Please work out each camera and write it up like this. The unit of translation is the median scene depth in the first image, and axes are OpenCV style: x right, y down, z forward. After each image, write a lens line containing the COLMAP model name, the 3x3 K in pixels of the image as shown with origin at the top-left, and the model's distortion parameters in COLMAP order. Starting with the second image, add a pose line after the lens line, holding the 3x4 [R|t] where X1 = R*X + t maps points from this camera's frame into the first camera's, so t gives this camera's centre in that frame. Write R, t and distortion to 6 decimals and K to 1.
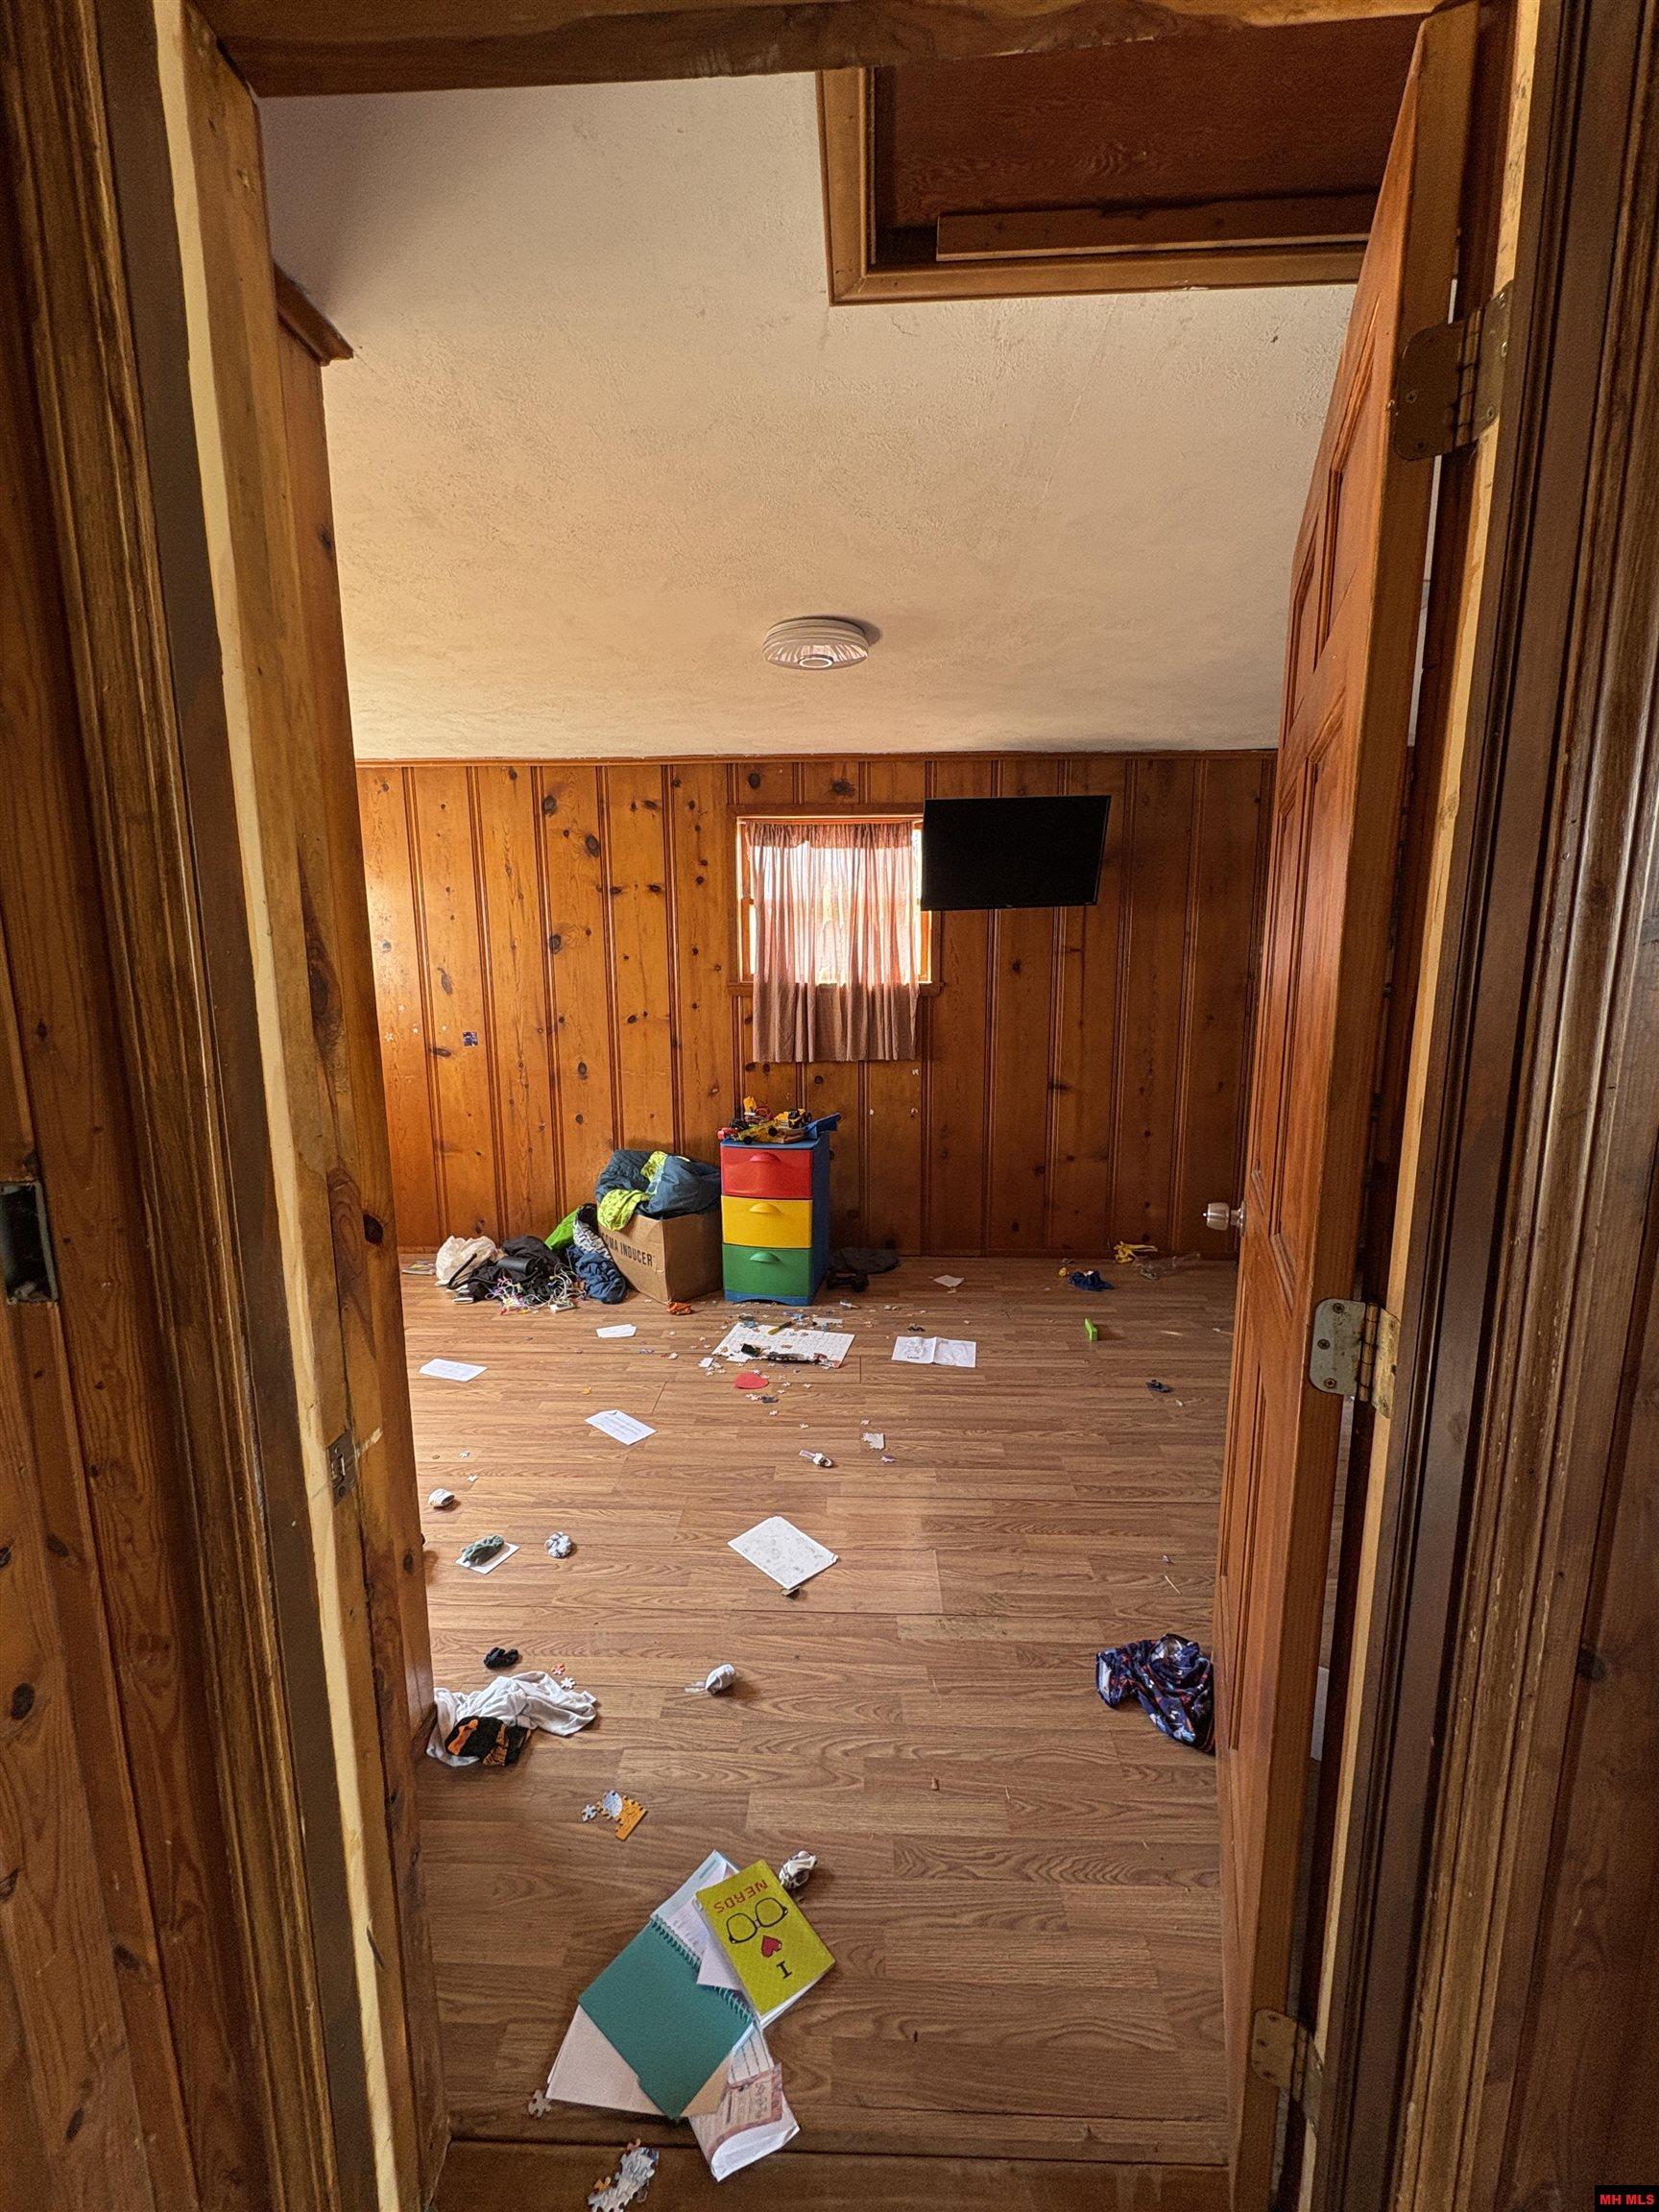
lens RADIAL K [[880.2, 0, 831.0], [0, 880.2, 1113.1], [0, 0, 1]] dist [-0.000676, -0.000031]
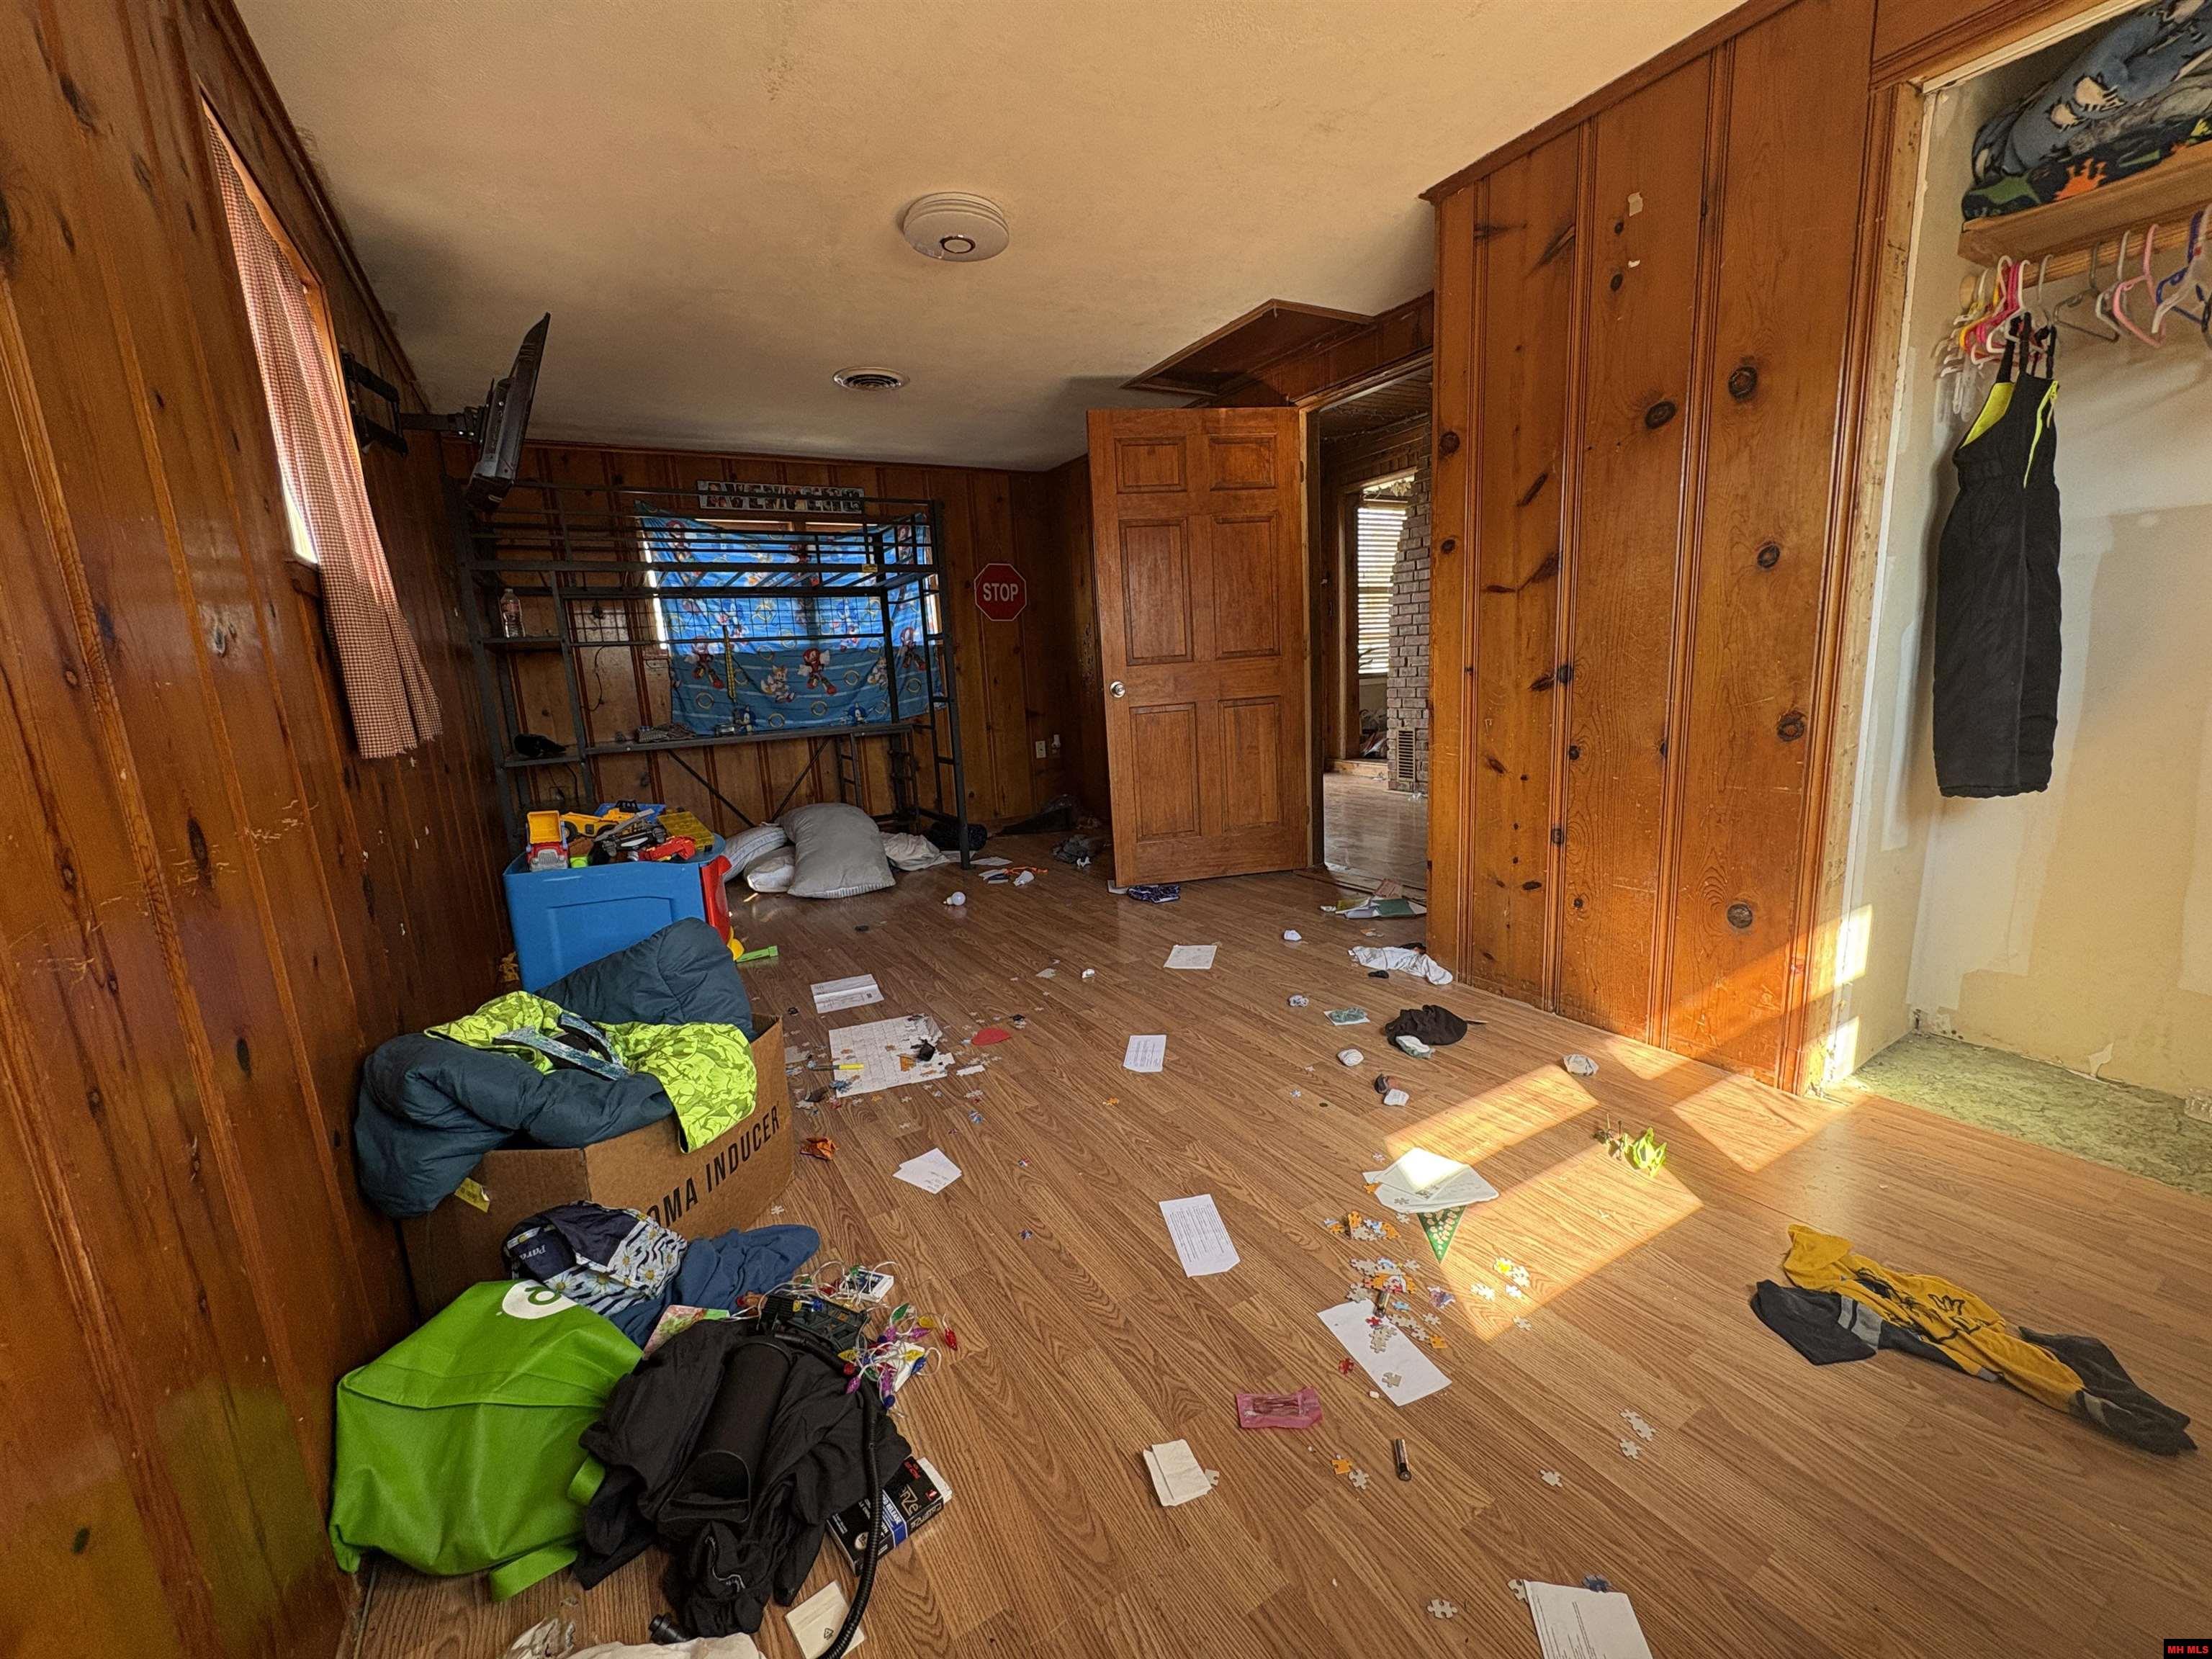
lens RADIAL K [[880.2, 0, 1105.6], [0, 880.2, 833.8], [0, 0, 1]] dist [-0.000676, -0.000031]
pose [[-0.546134, -0.127271, 0.827973, -0.681881], [0.198905, 0.940424, 0.275754, -0.077889], [-0.813741, 0.315286, -0.488283, 1.029214]]
